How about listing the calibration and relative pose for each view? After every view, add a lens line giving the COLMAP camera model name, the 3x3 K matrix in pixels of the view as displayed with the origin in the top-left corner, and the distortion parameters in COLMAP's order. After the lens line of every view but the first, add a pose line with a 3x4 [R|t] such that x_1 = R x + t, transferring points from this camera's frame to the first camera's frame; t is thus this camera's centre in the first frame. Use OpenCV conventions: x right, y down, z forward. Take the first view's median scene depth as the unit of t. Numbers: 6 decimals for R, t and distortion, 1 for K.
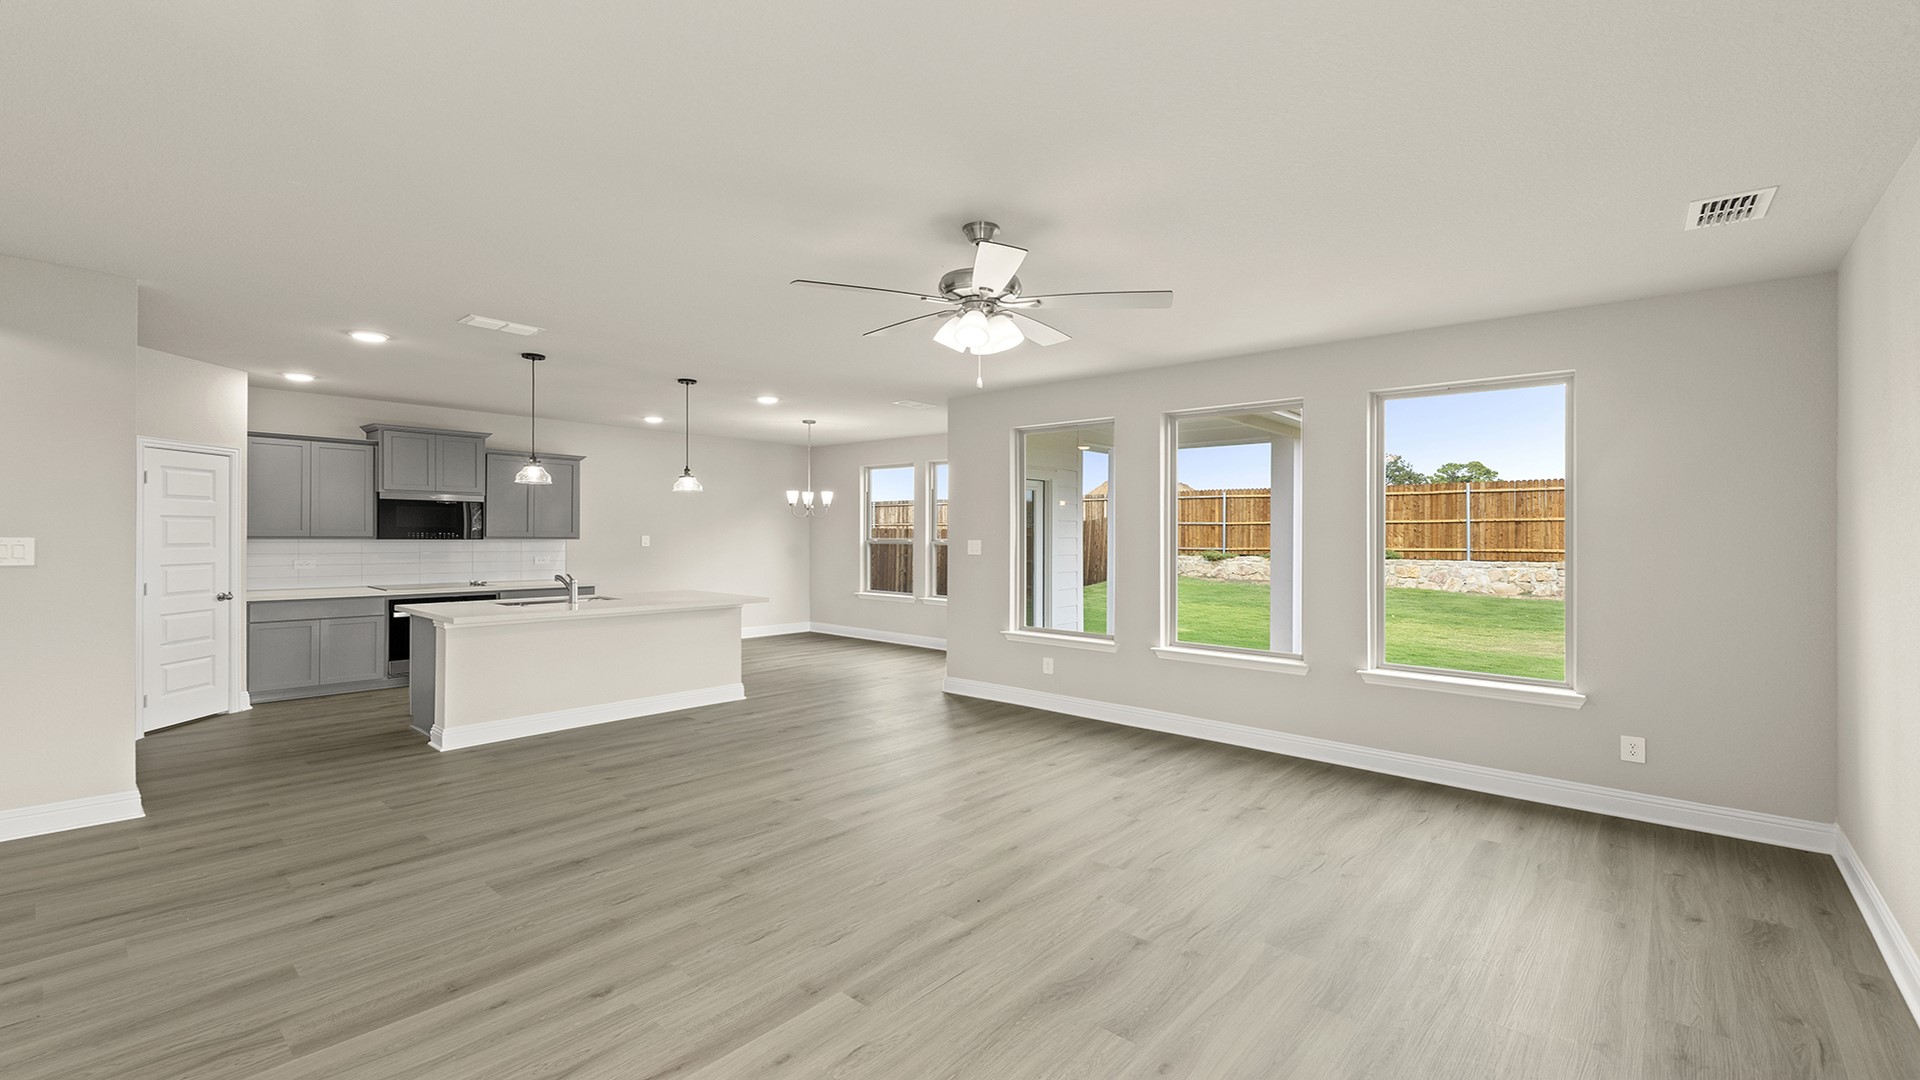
lens RADIAL K [[788.8, 0, 960.5], [0, 788.8, 513.0], [0, 0, 1]] dist [-0.002611, -0.002035]
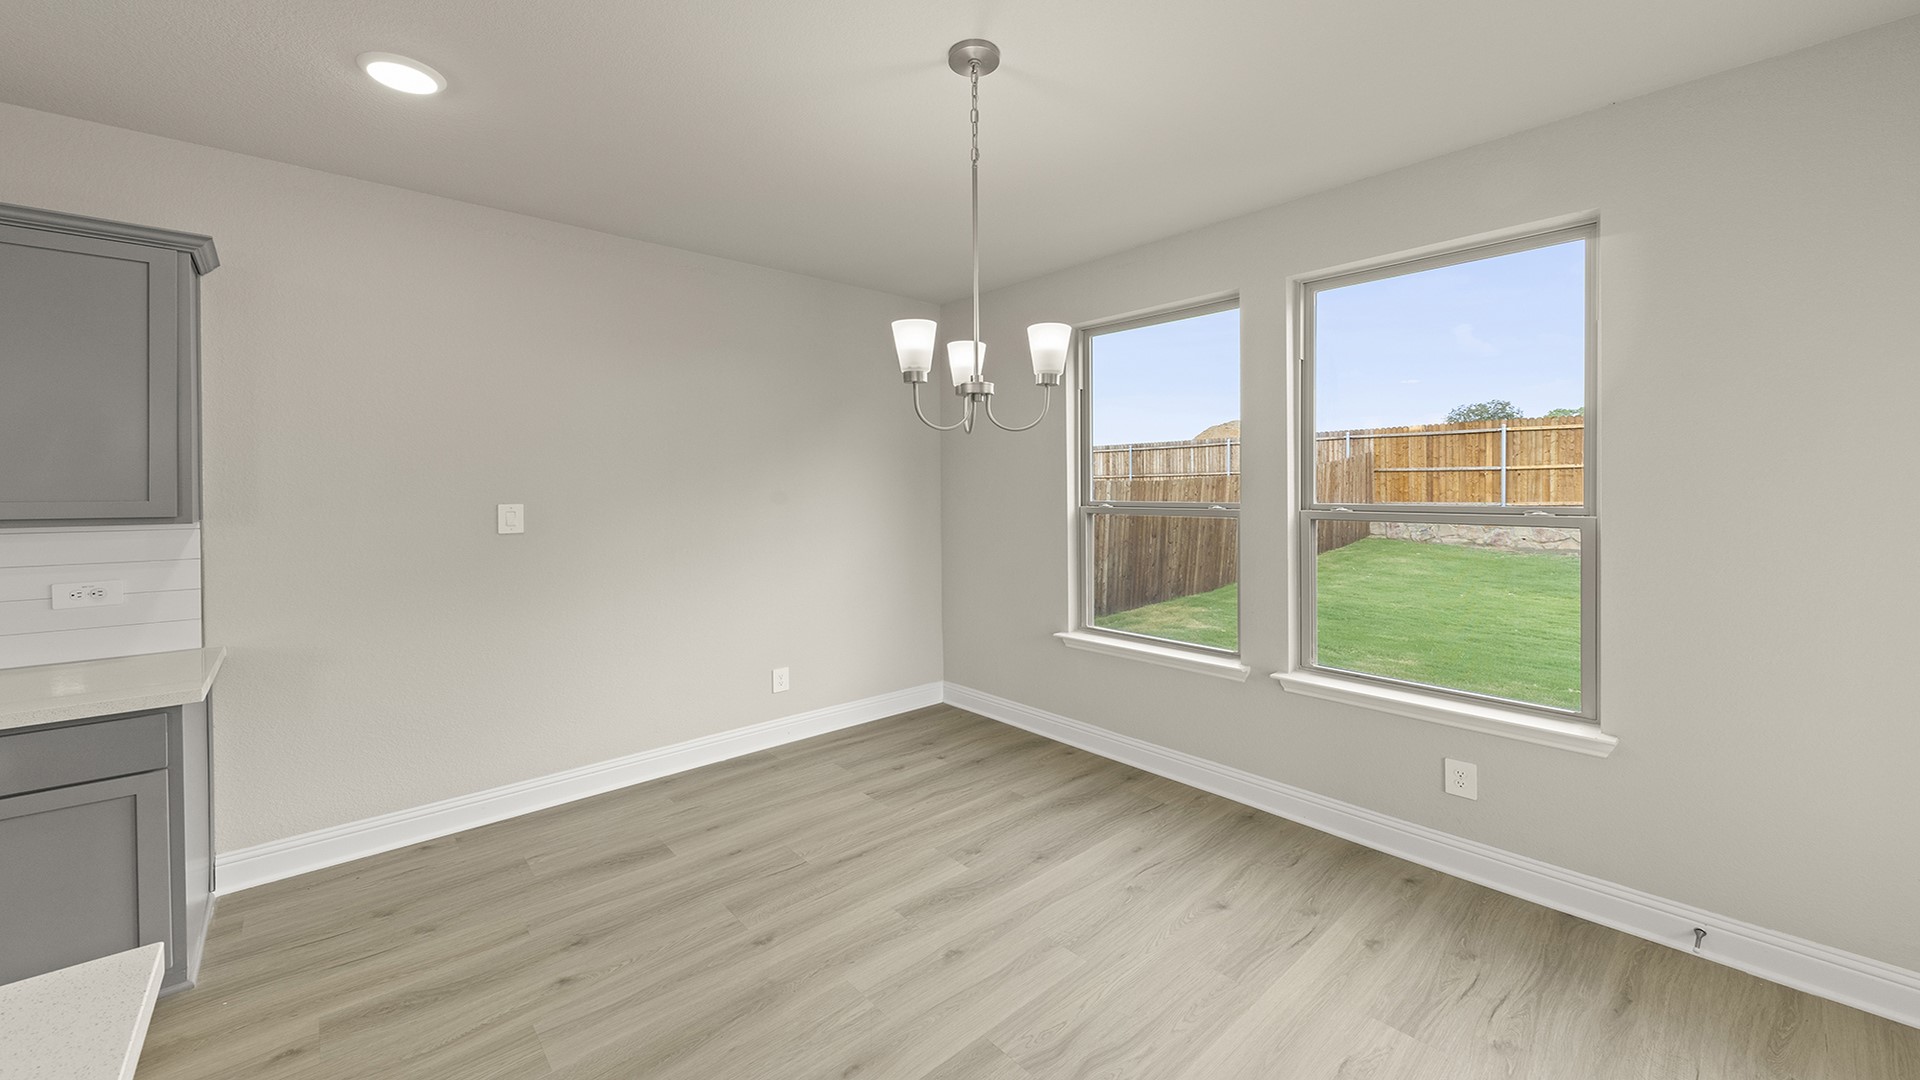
lens RADIAL K [[718.3, 0, 954.2], [0, 718.3, 499.0], [0, 0, 1]] dist [-0.000251, 0.000119]
pose [[0.991574, -0.011558, -0.129025, -0.218212], [0.016763, 0.999086, 0.039327, 0.024197], [0.128452, -0.041159, 0.990861, 0.987348]]
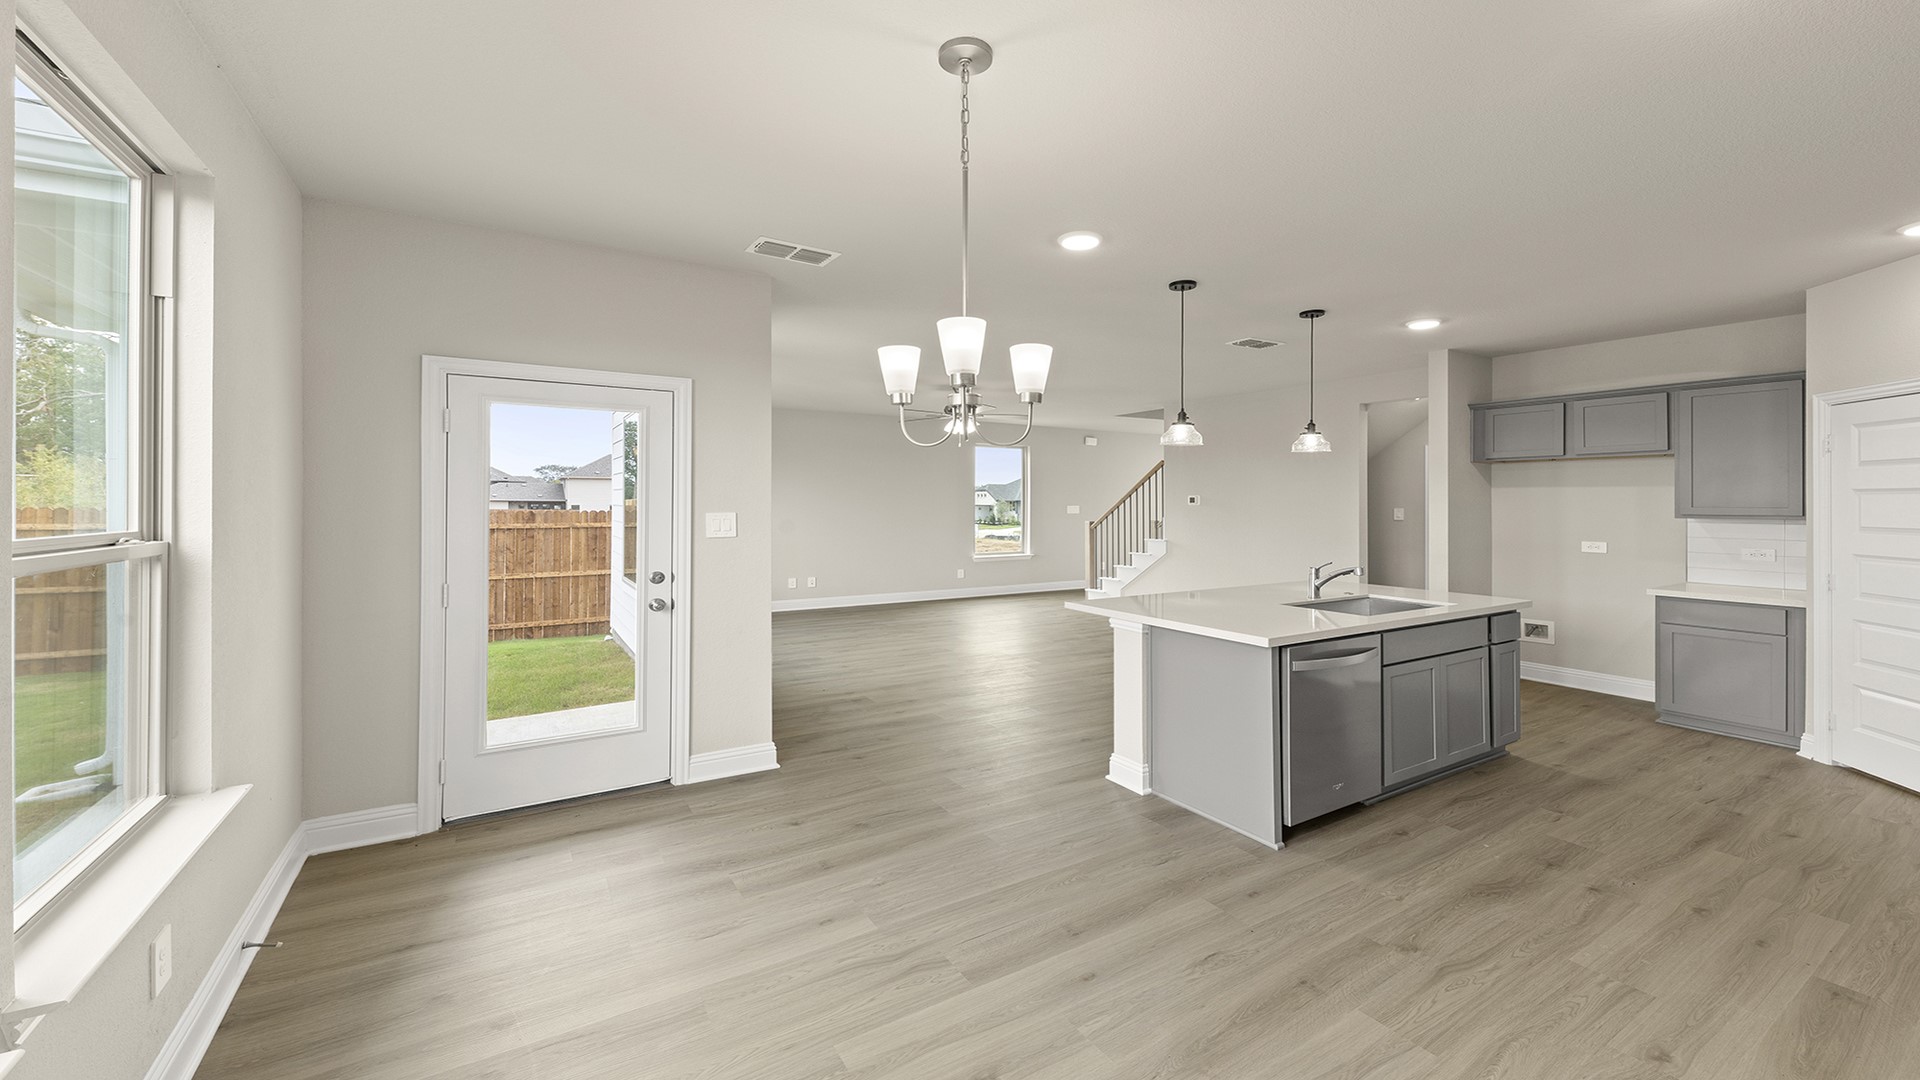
lens RADIAL K [[738.3, 0, 946.0], [0, 738.3, 490.4], [0, 0, 1]] dist [-0.003819, -0.001239]
pose [[-0.950290, -0.005250, 0.311321, -0.326095], [-0.017155, 0.999222, -0.035514, 0.035613], [-0.310892, -0.039089, -0.949641, 1.566106]]
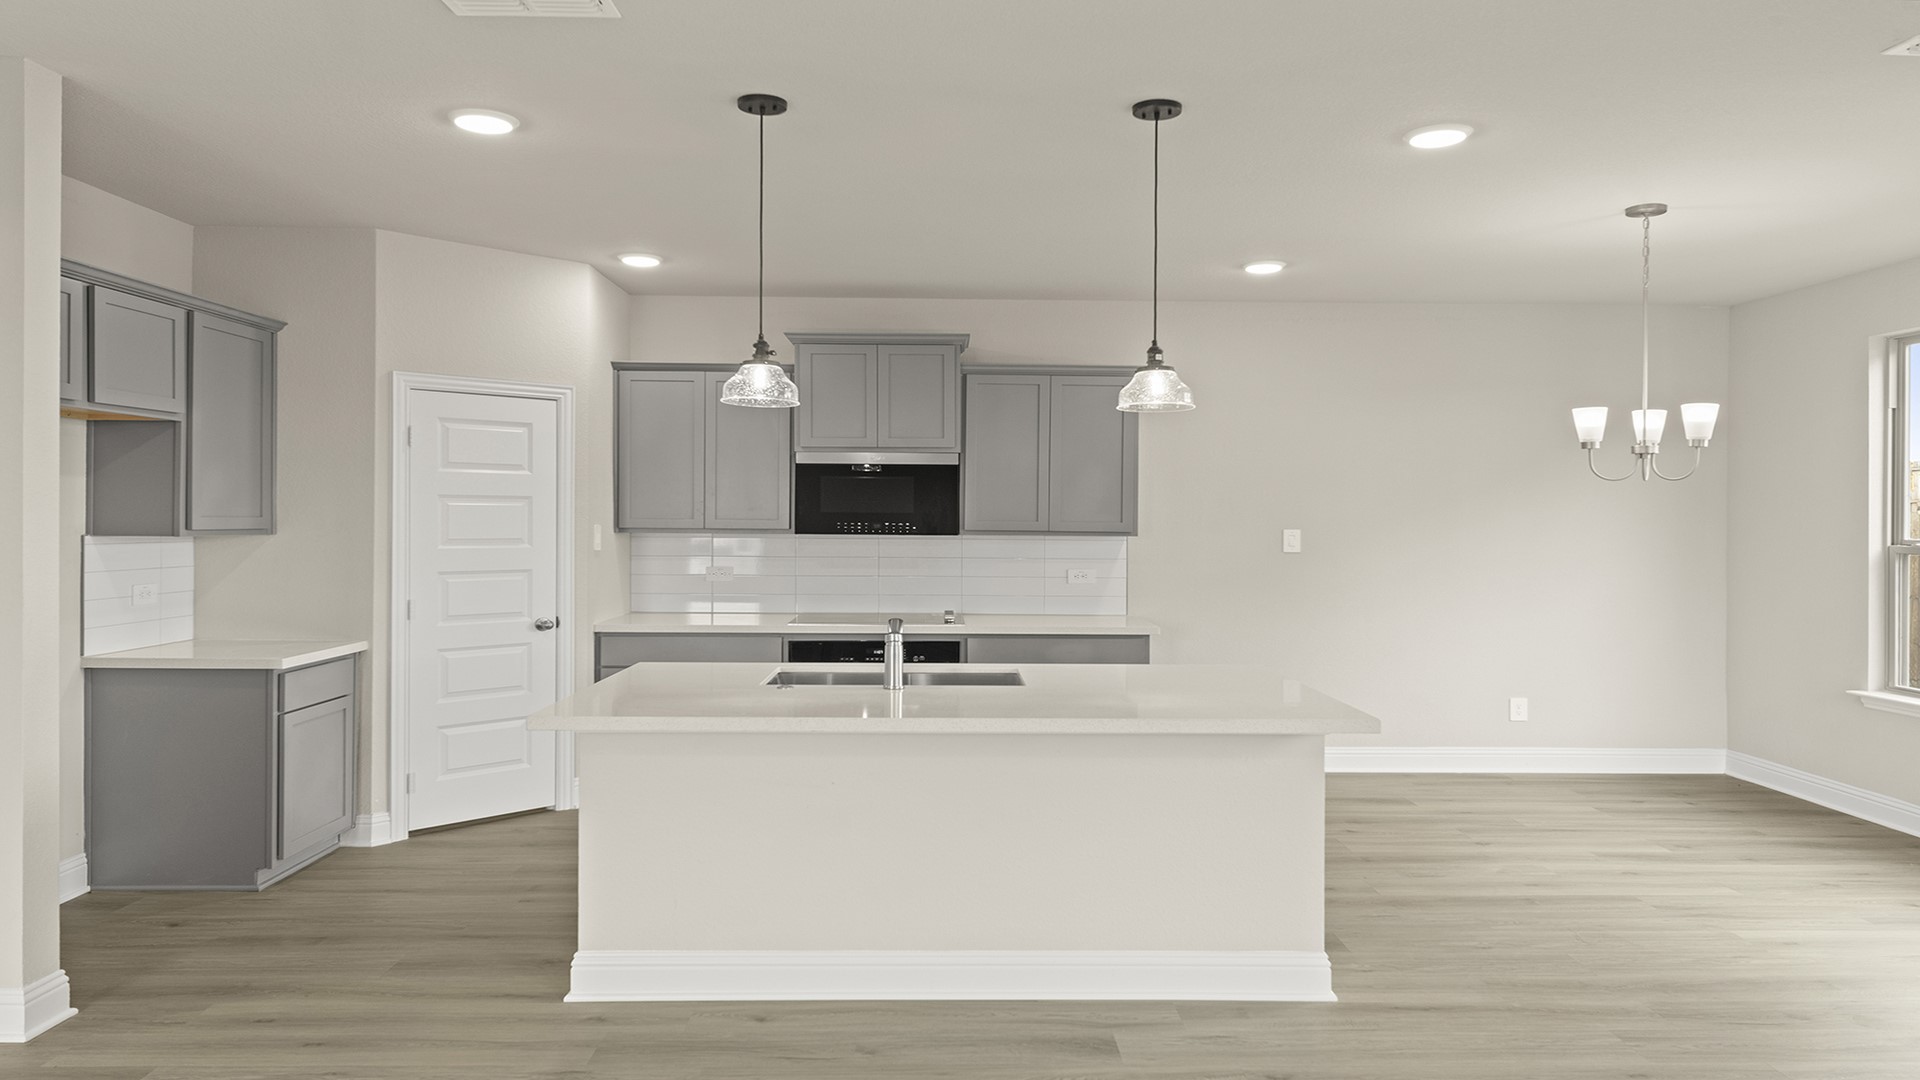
lens RADIAL K [[1241.4, 0, 971.2], [0, 1241.4, 515.5], [0, 0, 1]] dist [0.009874, -0.011819]
pose [[0.674349, -0.004948, -0.738396, 0.022426], [0.017726, 0.999798, 0.009489, 0.014398], [0.738200, -0.019488, 0.674301, 0.512853]]
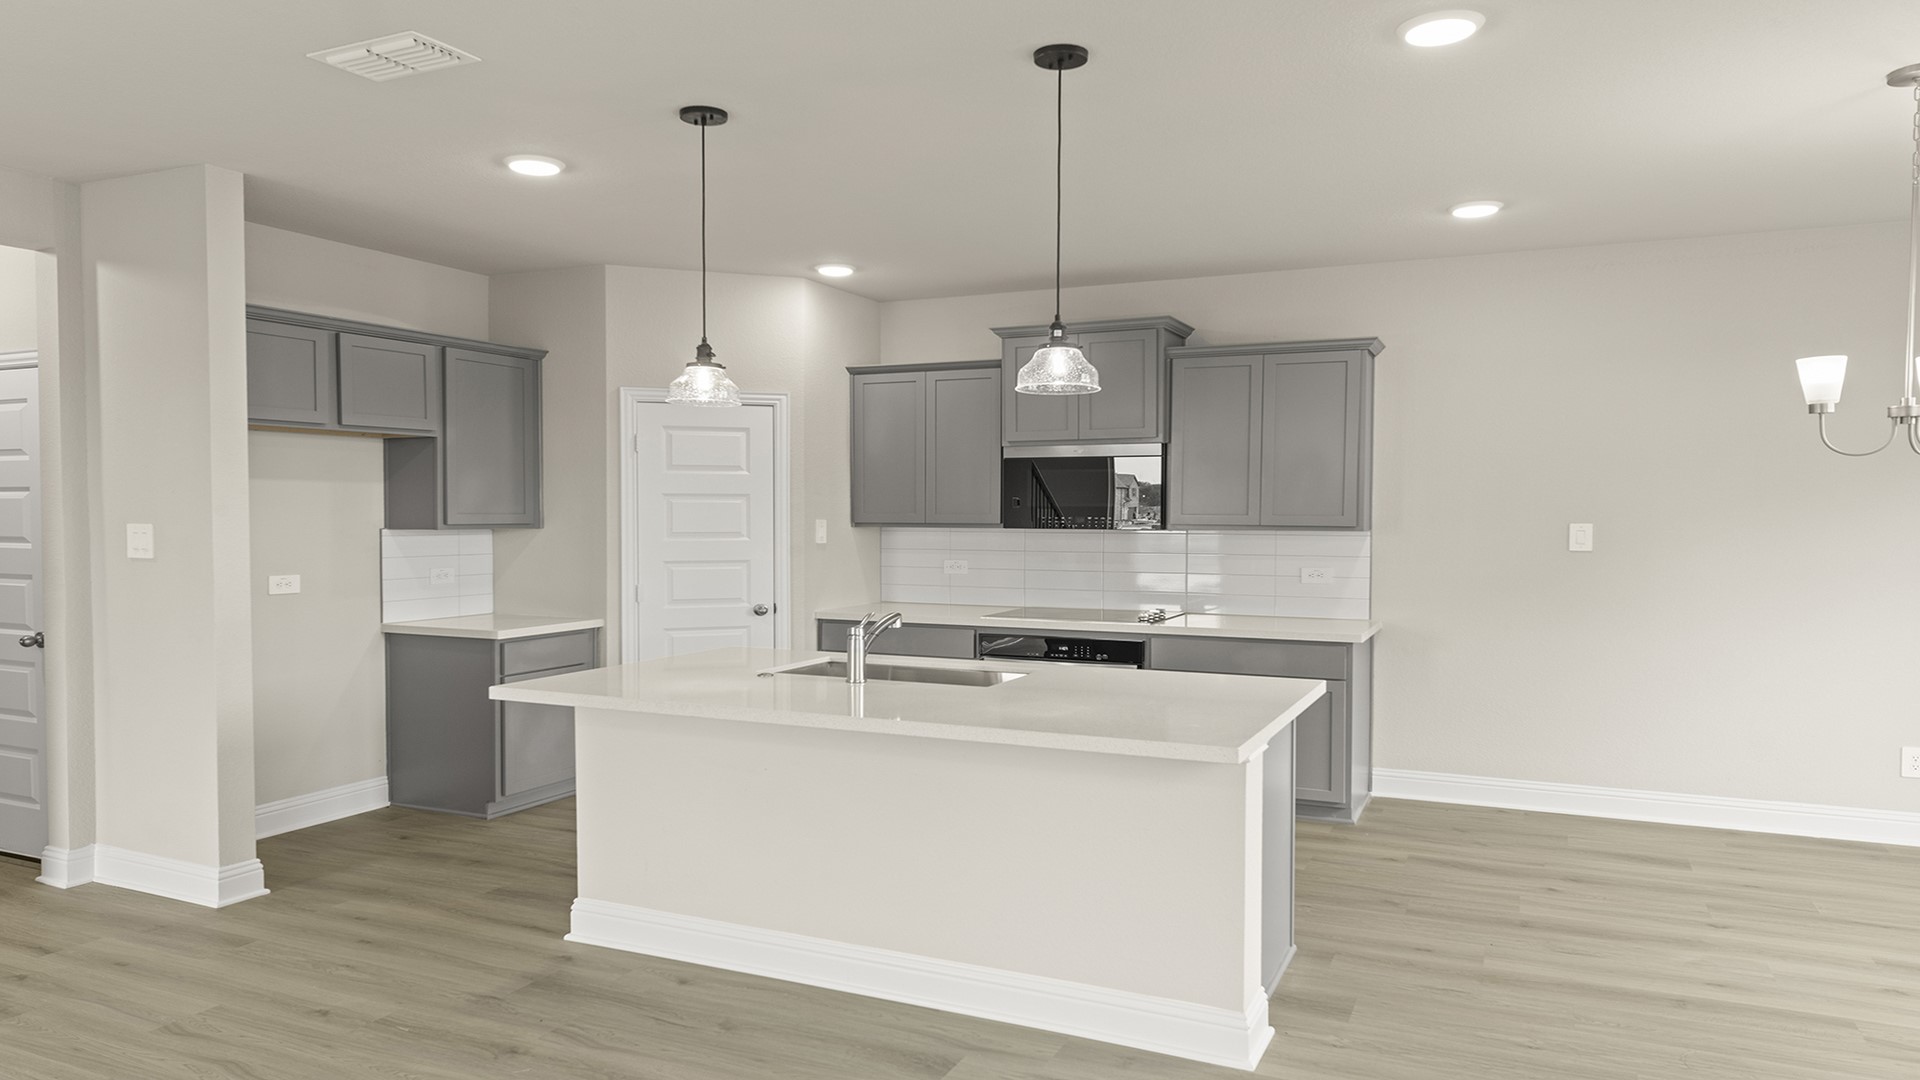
lens RADIAL K [[1241.4, 0, 968.2], [0, 1241.4, 536.1], [0, 0, 1]] dist [0.009874, -0.011819]
pose [[0.280189, 0.012097, -0.959869, 0.143338], [0.025921, 0.999461, 0.020163, 0.021387], [0.959595, -0.030530, 0.279724, 0.764332]]
